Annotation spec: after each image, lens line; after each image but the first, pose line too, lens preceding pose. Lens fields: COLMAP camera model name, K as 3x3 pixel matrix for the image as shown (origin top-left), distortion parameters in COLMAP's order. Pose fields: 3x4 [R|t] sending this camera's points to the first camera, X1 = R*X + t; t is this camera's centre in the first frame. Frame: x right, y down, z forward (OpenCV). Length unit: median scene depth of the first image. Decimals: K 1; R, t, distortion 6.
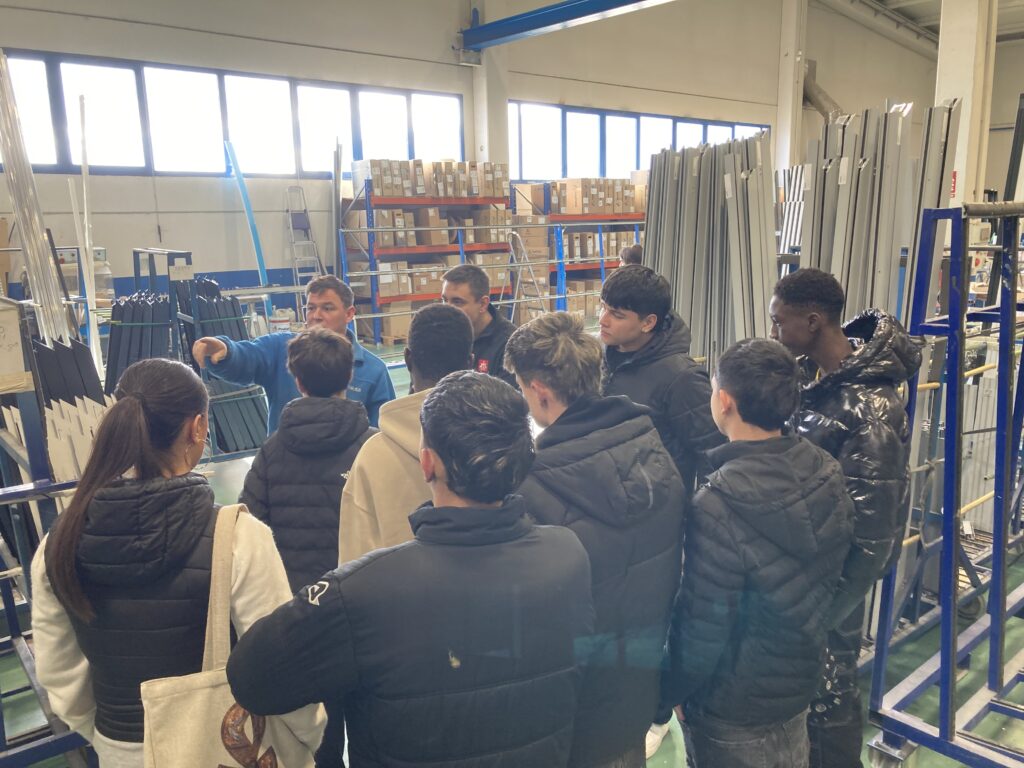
lens RADIAL K [[846.1, 0, 497.7], [0, 846.1, 384.7], [0, 0, 1]] dist [0.042806, -0.004284]
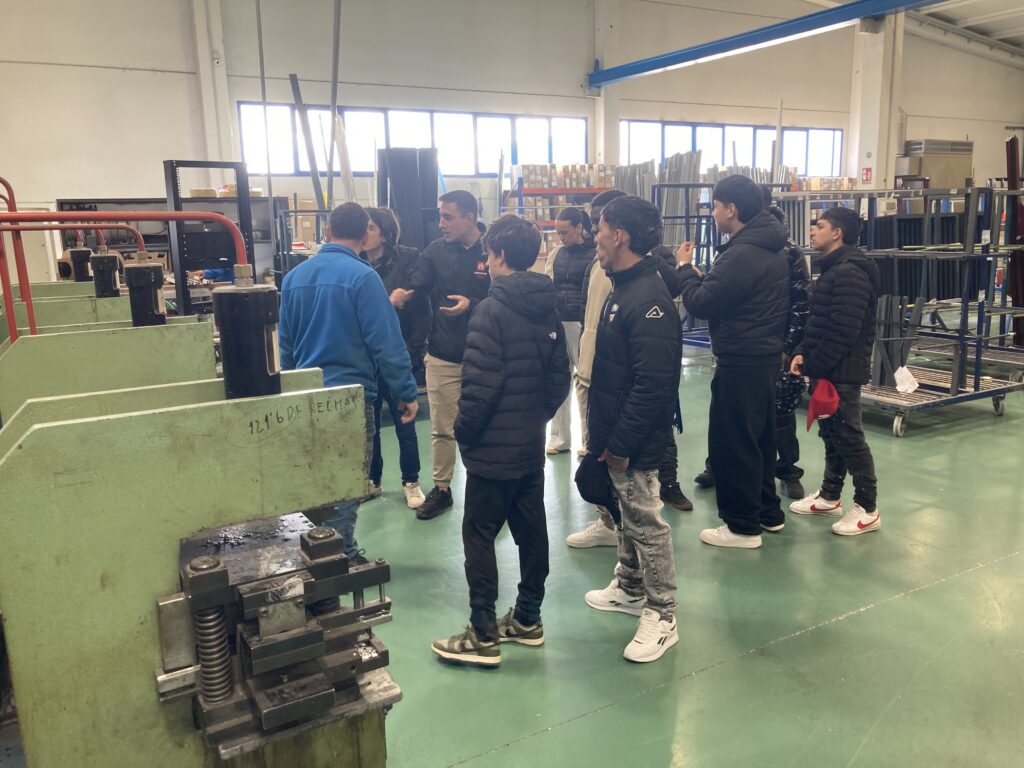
lens RADIAL K [[846.1, 0, 508.7], [0, 846.1, 383.2], [0, 0, 1]] dist [0.042806, -0.004284]
pose [[0.985293, 0.032797, -0.167699, 0.091284], [-0.031229, 0.999440, 0.011980, 0.106732], [0.167998, -0.006567, 0.985766, -0.490745]]
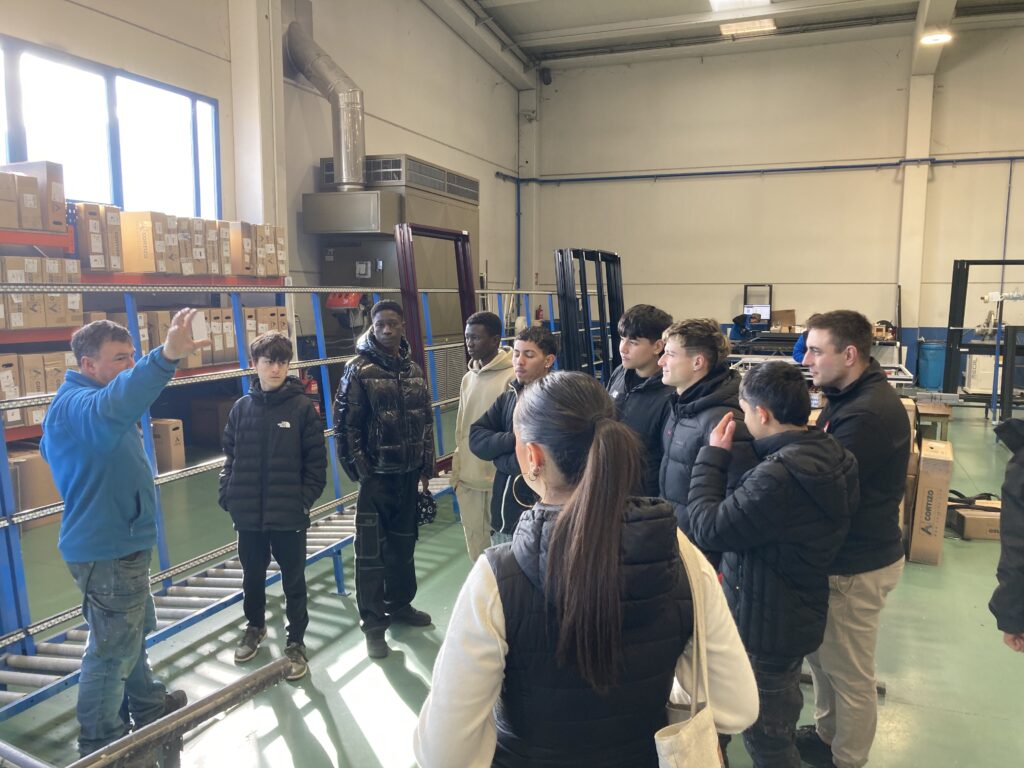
lens RADIAL K [[846.1, 0, 511.7], [0, 846.1, 382.9], [0, 0, 1]] dist [0.042806, -0.004284]
pose [[0.882261, -0.019425, 0.470360, 0.364385], [0.055241, 0.996517, -0.062463, -0.163712], [-0.467509, 0.081092, 0.880261, 0.792879]]
